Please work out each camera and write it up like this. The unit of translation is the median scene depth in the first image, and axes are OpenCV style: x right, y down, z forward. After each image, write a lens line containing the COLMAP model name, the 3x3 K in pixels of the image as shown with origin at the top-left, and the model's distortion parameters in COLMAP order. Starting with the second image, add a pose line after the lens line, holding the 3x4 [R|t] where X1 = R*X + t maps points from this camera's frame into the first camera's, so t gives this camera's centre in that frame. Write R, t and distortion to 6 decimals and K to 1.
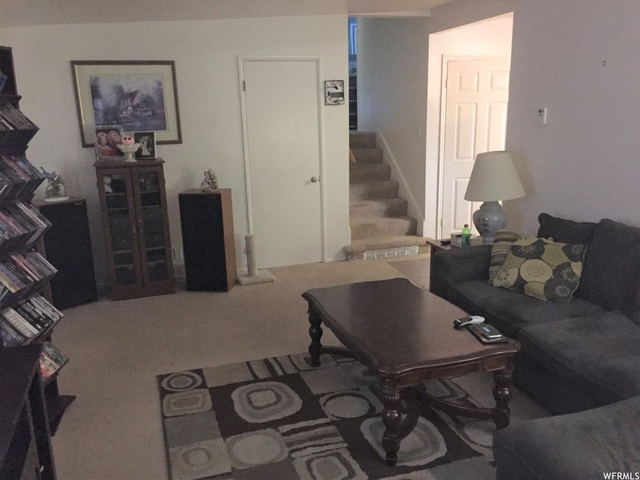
lens RADIAL K [[547.4, 0, 318.9], [0, 547.4, 241.1], [0, 0, 1]] dist [0.031938, -0.010019]
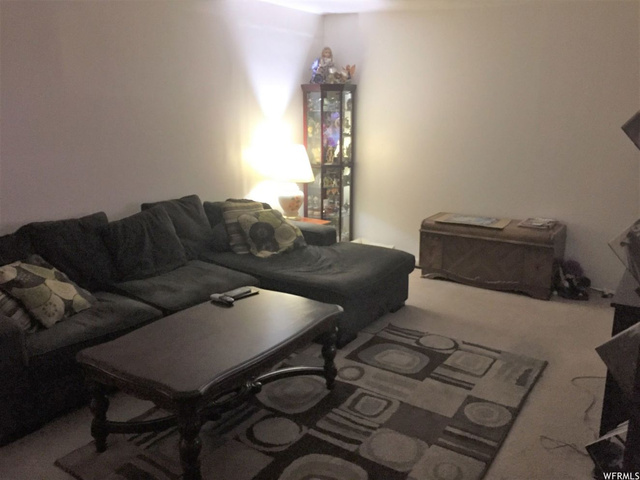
lens RADIAL K [[547.4, 0, 319.1], [0, 547.4, 239.4], [0, 0, 1]] dist [0.031938, -0.010019]
pose [[-0.603082, -0.175503, 0.778133, -0.674363], [0.195121, 0.913405, 0.357239, -0.316871], [-0.773447, 0.367275, -0.516614, 1.349268]]
